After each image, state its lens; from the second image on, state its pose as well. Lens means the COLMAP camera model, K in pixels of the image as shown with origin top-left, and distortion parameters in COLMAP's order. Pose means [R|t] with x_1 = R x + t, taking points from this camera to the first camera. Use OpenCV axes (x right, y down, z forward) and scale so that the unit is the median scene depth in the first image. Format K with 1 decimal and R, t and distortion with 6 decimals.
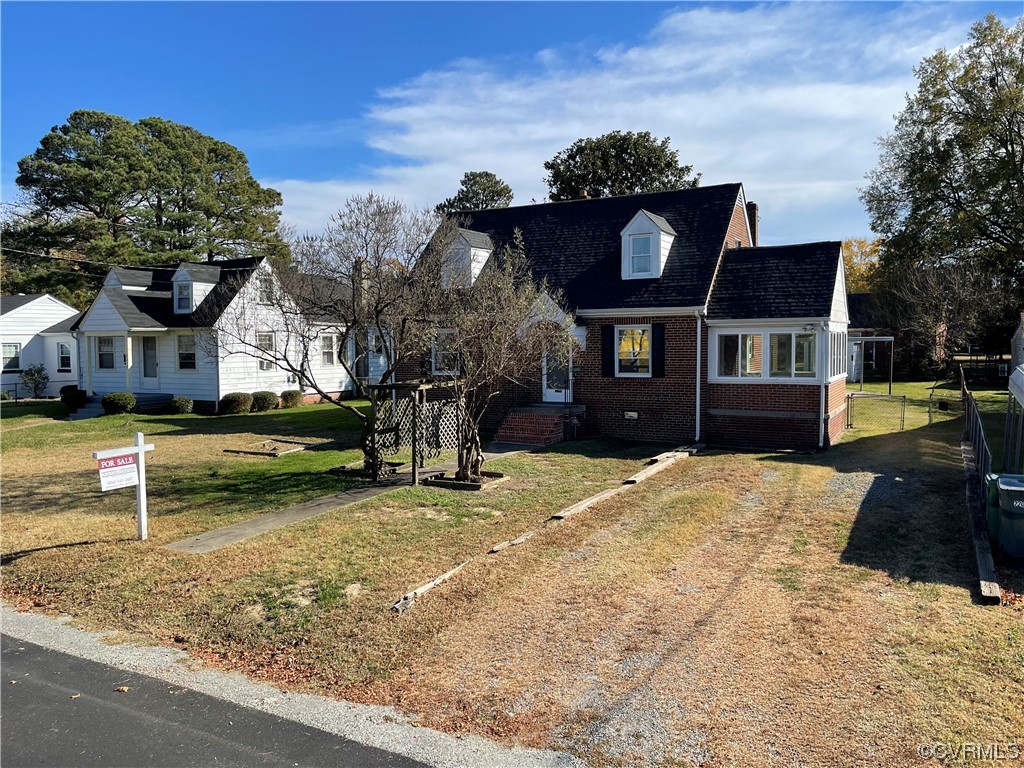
lens RADIAL K [[795.3, 0, 508.6], [0, 795.3, 387.1], [0, 0, 1]] dist [0.001238, -0.004402]
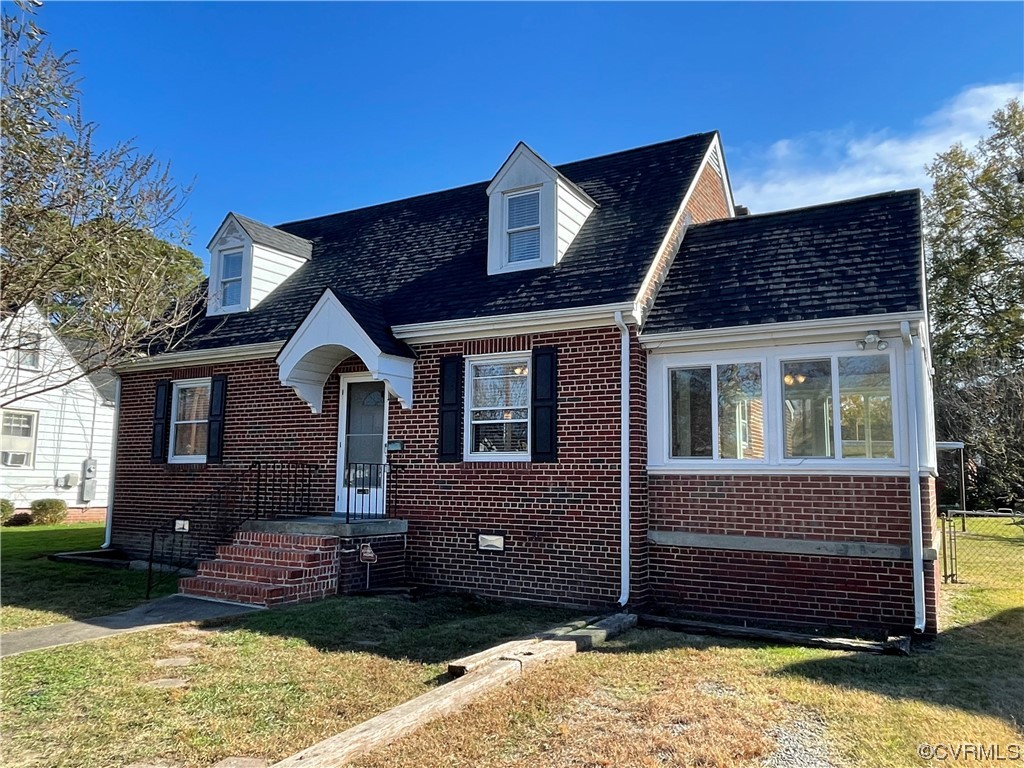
lens RADIAL K [[747.4, 0, 513.9], [0, 747.4, 380.0], [0, 0, 1]] dist [0.012359, 0.002070]
pose [[0.999587, 0.021873, -0.018652, 0.179050], [-0.025068, 0.980833, -0.193233, 0.027104], [0.014068, 0.193620, 0.980976, 0.561956]]
